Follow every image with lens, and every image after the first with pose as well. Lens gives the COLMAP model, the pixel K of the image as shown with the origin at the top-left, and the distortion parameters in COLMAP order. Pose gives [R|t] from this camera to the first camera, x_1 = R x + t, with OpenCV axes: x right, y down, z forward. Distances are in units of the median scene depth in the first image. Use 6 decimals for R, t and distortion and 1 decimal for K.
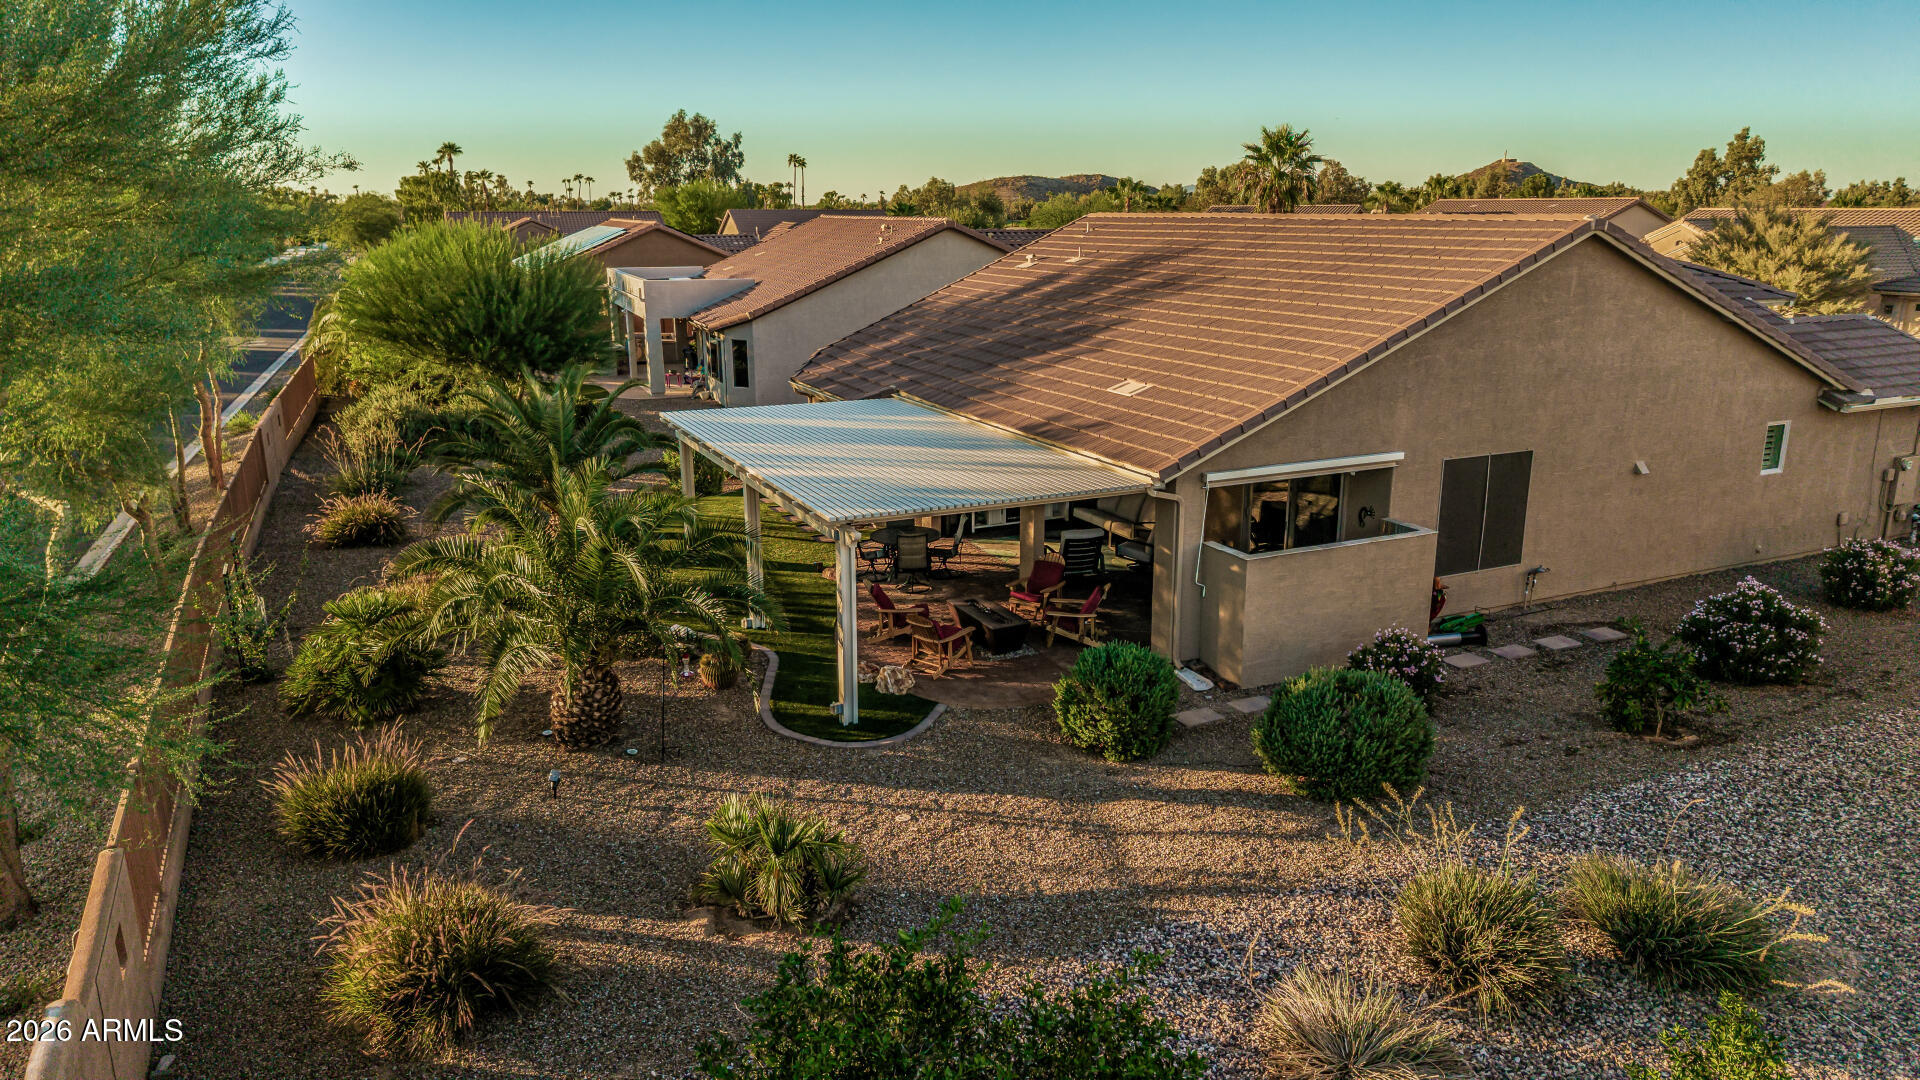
lens RADIAL K [[1291.0, 0, 951.3], [0, 1291.0, 544.1], [0, 0, 1]] dist [0.013394, -0.008212]
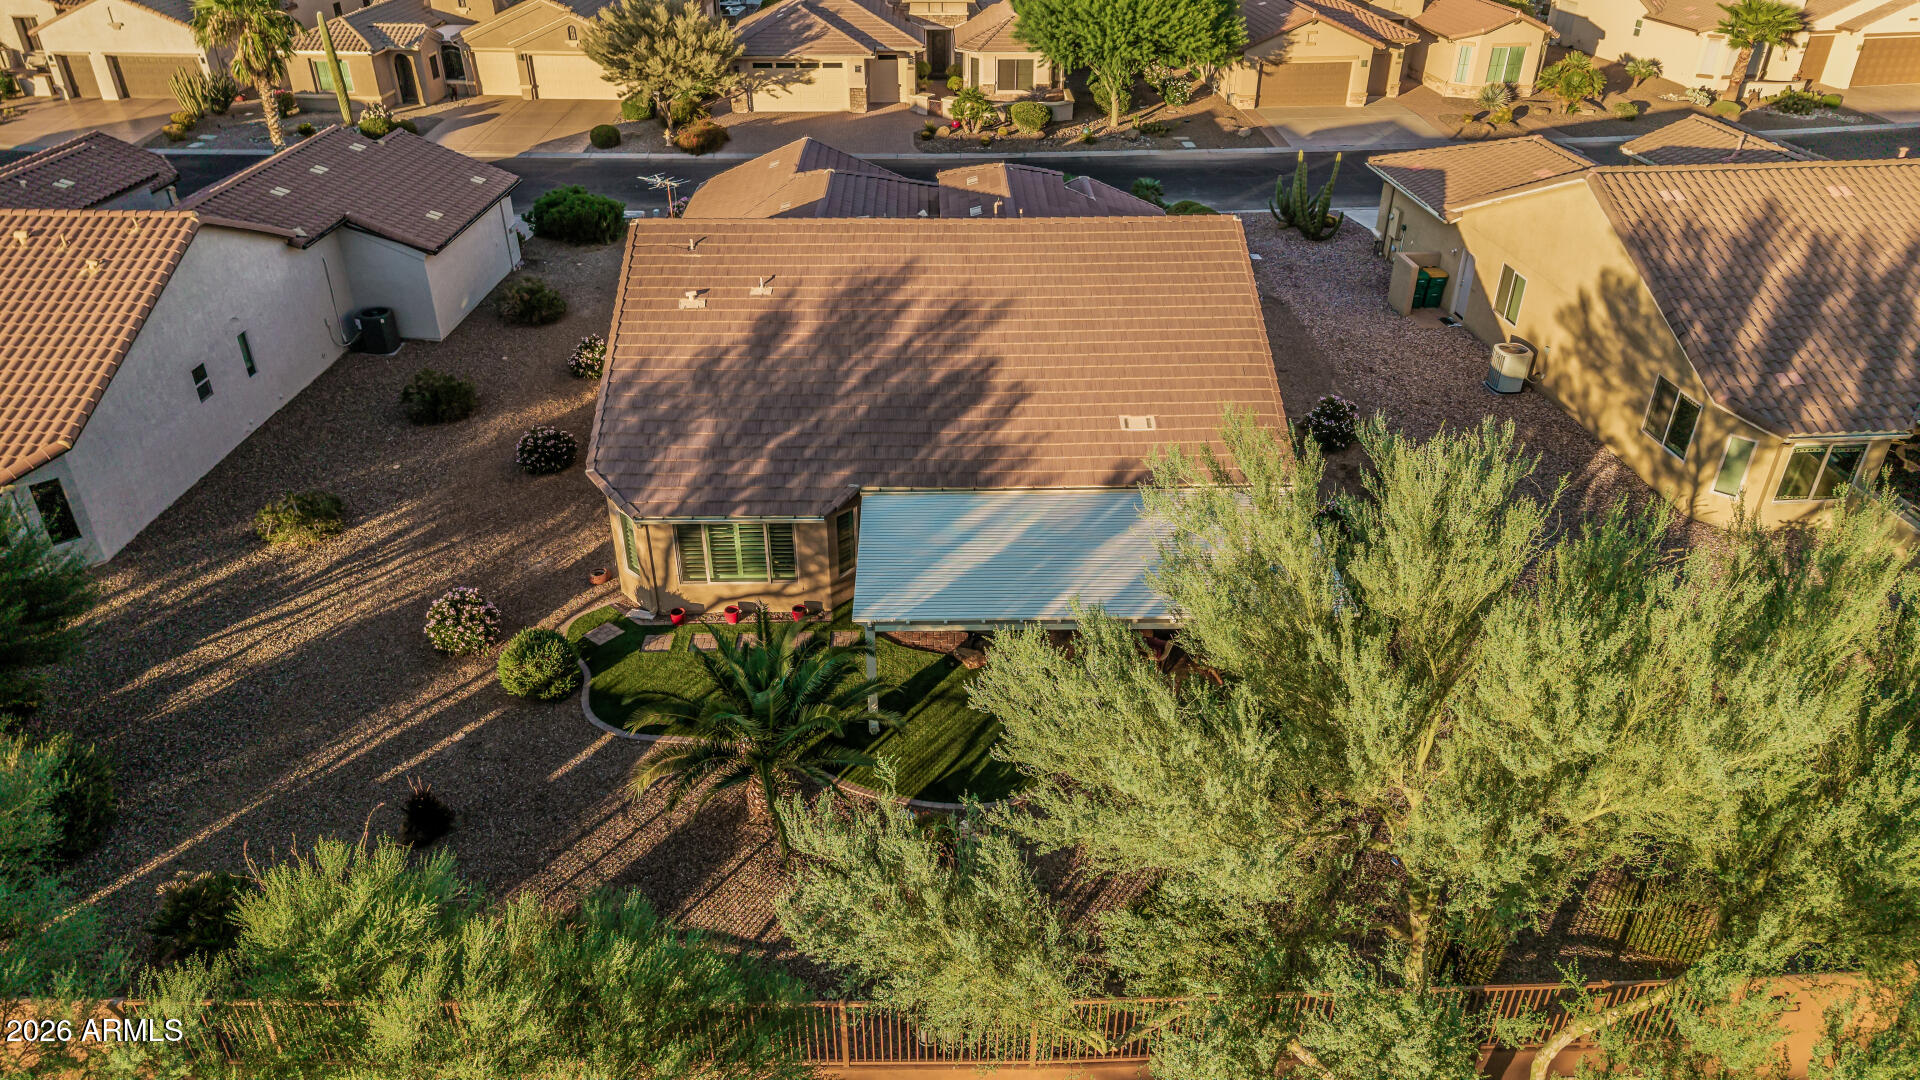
lens RADIAL K [[1291.0, 0, 951.3], [0, 1291.0, 544.1], [0, 0, 1]] dist [0.013394, -0.008212]
pose [[0.400150, -0.471667, 0.785754, -1.126331], [0.229103, 0.881650, 0.412559, -0.649118], [-0.887351, 0.014934, 0.460853, 0.588768]]
